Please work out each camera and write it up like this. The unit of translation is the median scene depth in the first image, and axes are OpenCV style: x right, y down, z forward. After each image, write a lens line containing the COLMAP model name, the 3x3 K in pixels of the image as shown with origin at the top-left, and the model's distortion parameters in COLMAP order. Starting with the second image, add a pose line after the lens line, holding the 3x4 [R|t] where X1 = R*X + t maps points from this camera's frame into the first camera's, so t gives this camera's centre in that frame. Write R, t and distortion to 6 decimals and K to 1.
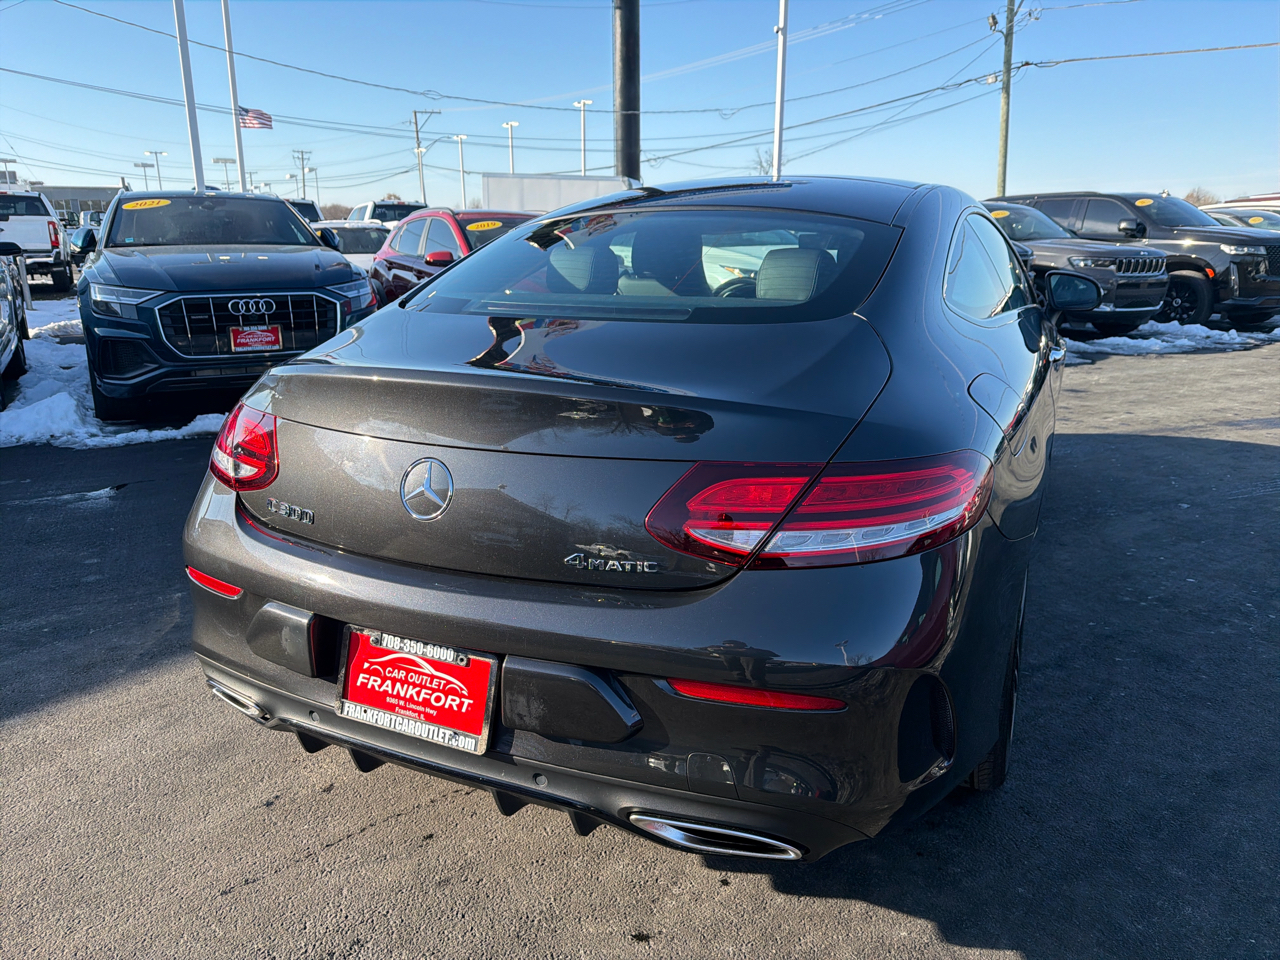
lens RADIAL K [[898.4, 0, 663.3], [0, 898.4, 501.8], [0, 0, 1]] dist [0.021280, -0.036853]
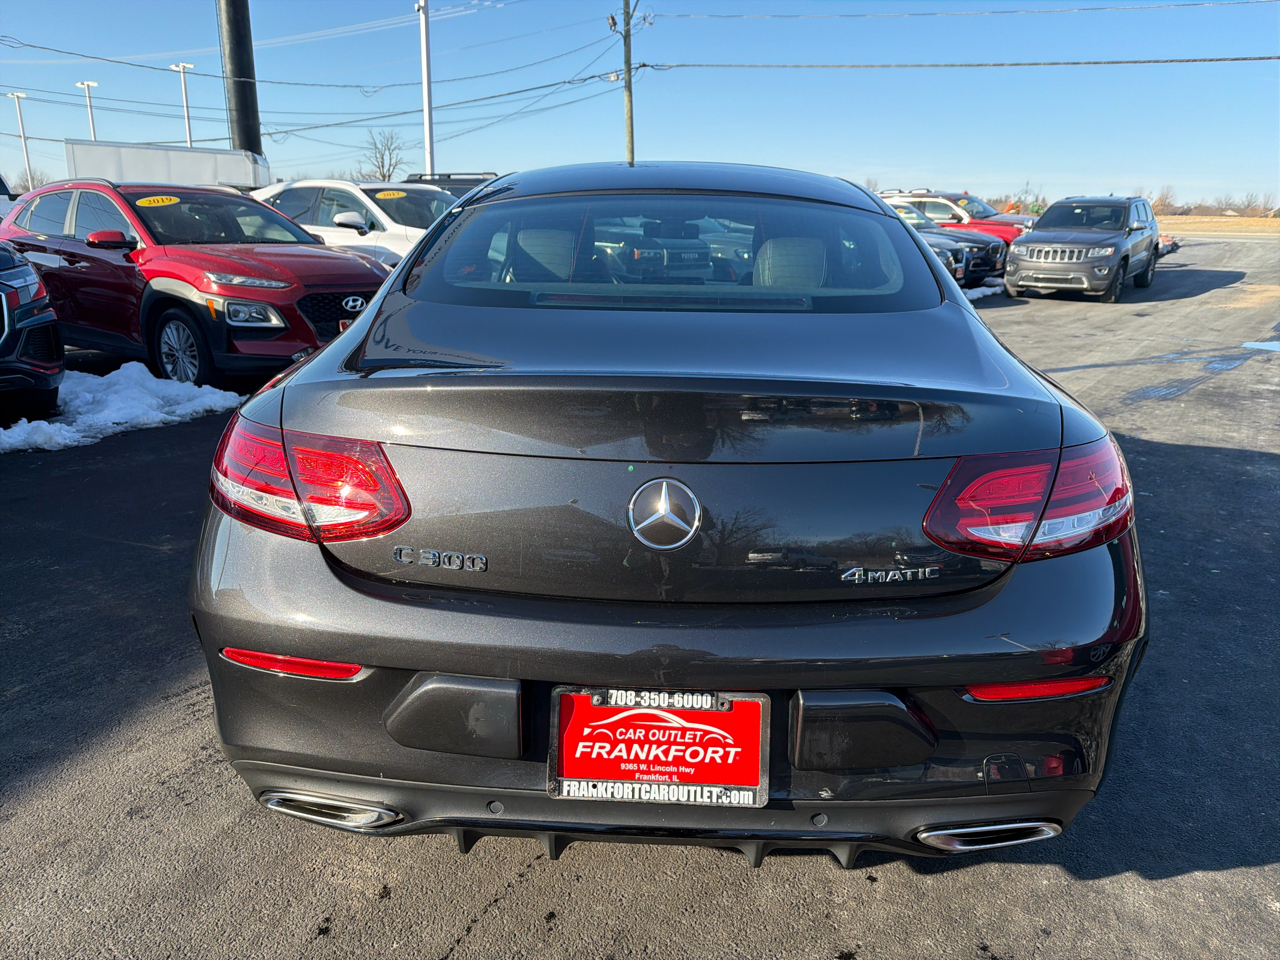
lens RADIAL K [[898.4, 0, 647.9], [0, 898.4, 494.0], [0, 0, 1]] dist [0.021280, -0.036853]
pose [[0.923060, -0.088184, 0.374411, -0.573019], [0.086156, 0.996035, 0.022187, -0.051083], [-0.374883, 0.011778, 0.926997, 0.204882]]
